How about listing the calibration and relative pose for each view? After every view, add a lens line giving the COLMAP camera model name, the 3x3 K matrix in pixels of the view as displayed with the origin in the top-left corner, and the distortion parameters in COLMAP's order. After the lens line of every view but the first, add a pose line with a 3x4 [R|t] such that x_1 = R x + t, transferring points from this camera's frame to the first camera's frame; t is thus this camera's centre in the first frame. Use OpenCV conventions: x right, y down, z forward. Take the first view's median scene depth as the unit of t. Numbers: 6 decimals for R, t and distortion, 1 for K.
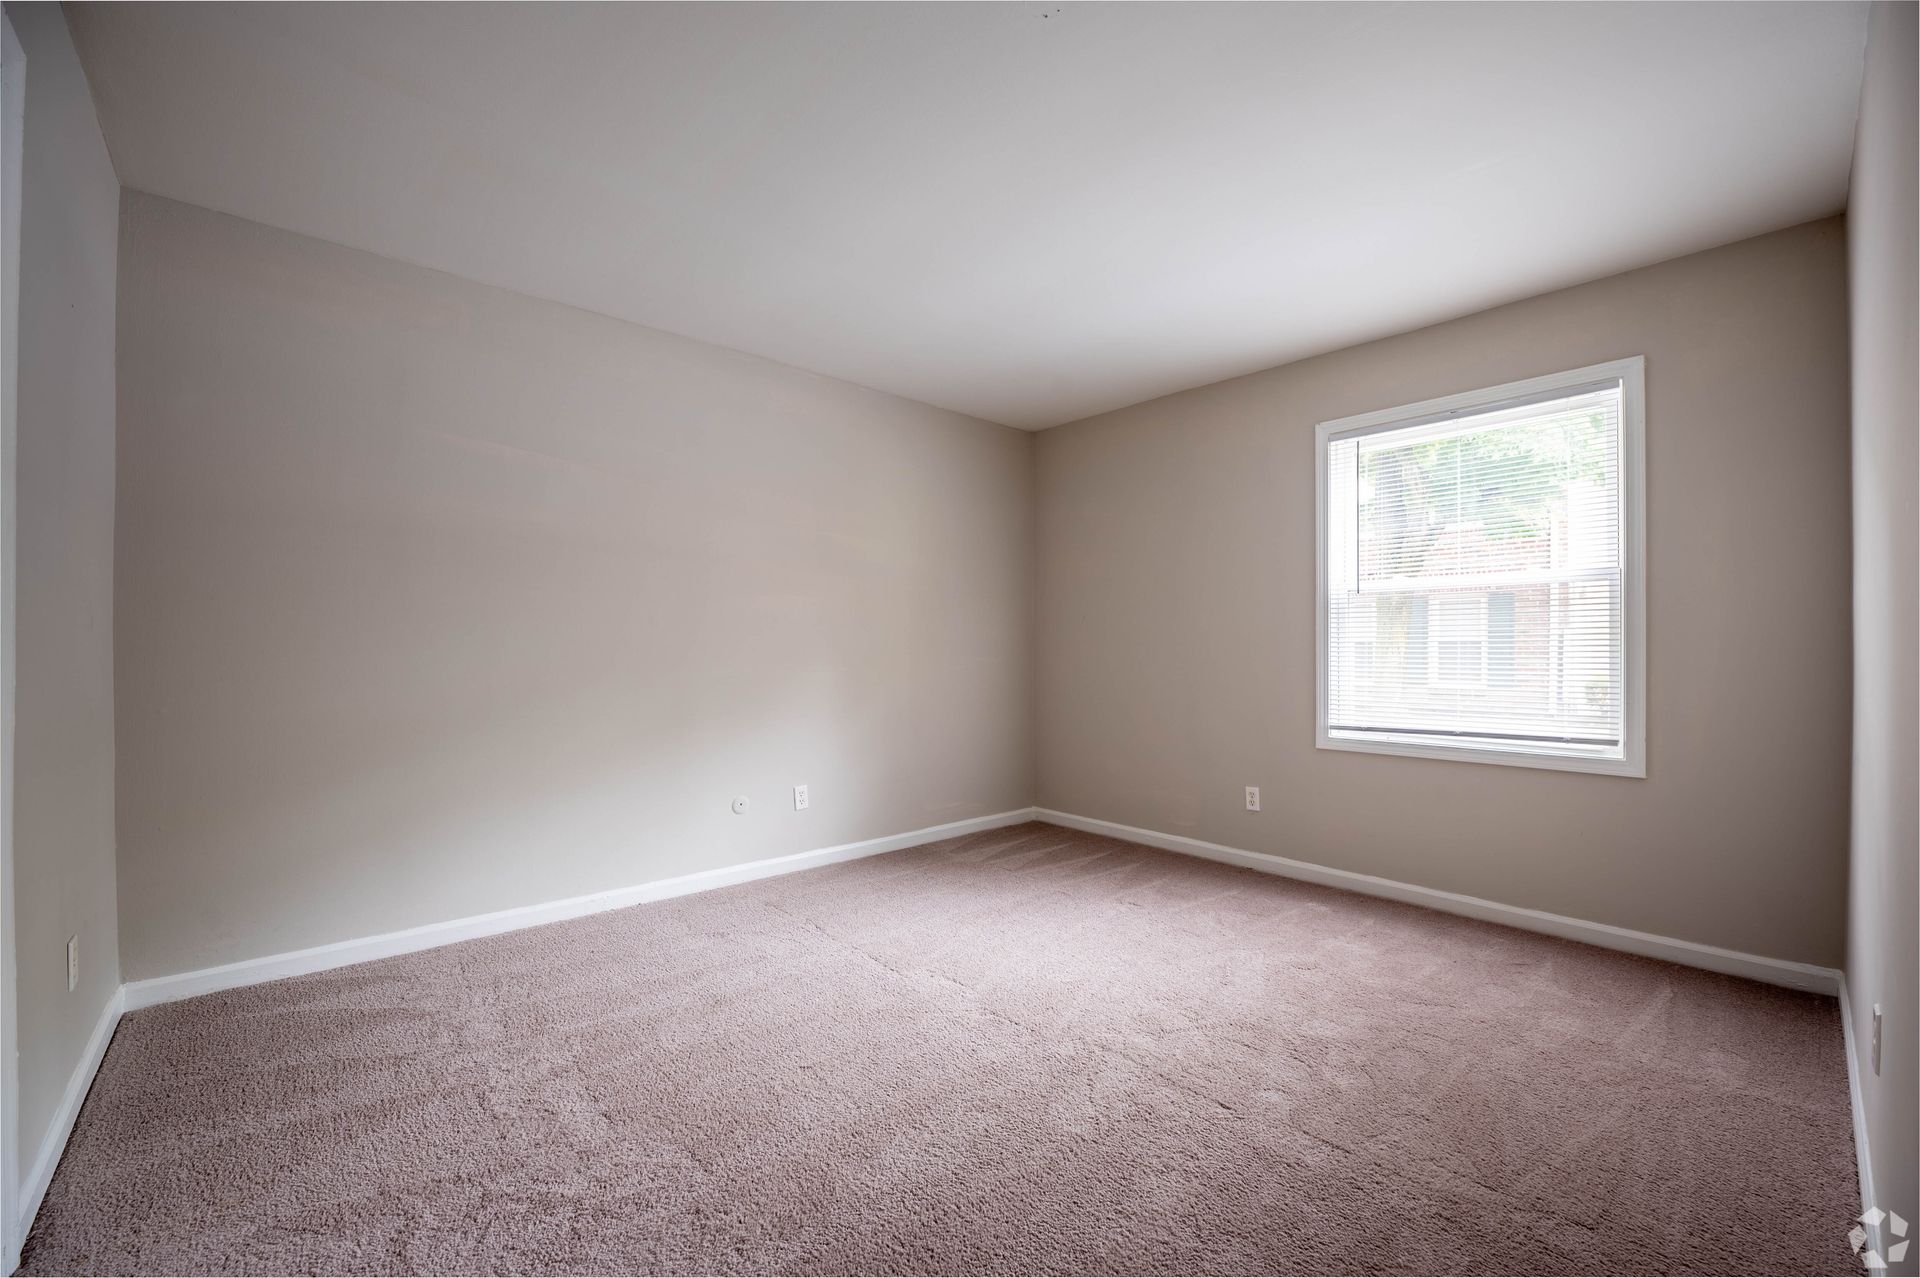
lens RADIAL K [[772.3, 0, 970.7], [0, 772.3, 645.3], [0, 0, 1]] dist [-0.025102, 0.000292]
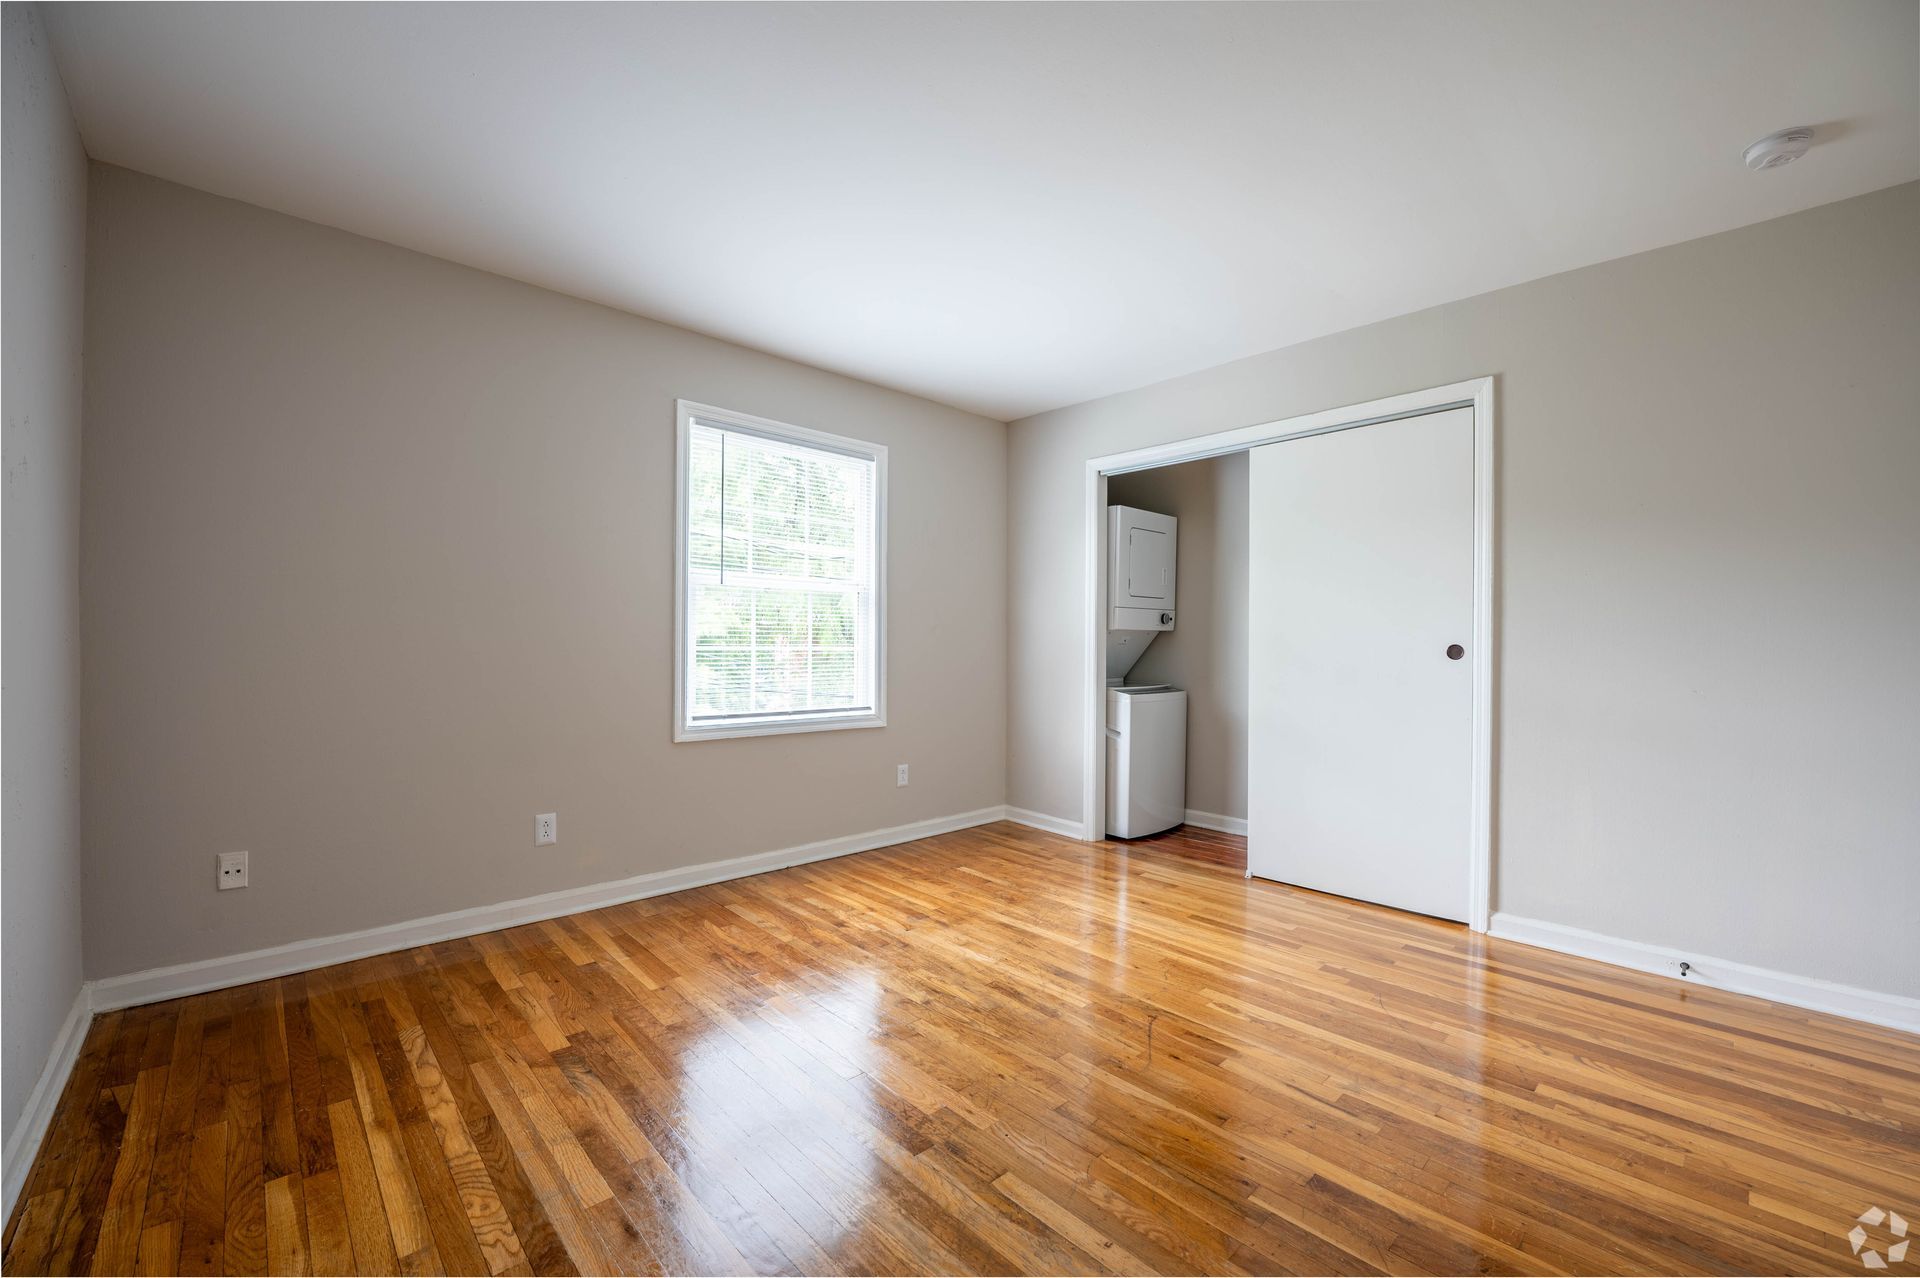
lens RADIAL K [[772.3, 0, 970.7], [0, 772.3, 645.3], [0, 0, 1]] dist [-0.025102, 0.000292]
pose [[-0.036997, 0.009230, 0.999273, -0.503969], [-0.001970, 0.999955, -0.009309, 0.021732], [-0.999313, -0.002313, -0.036977, 0.688098]]
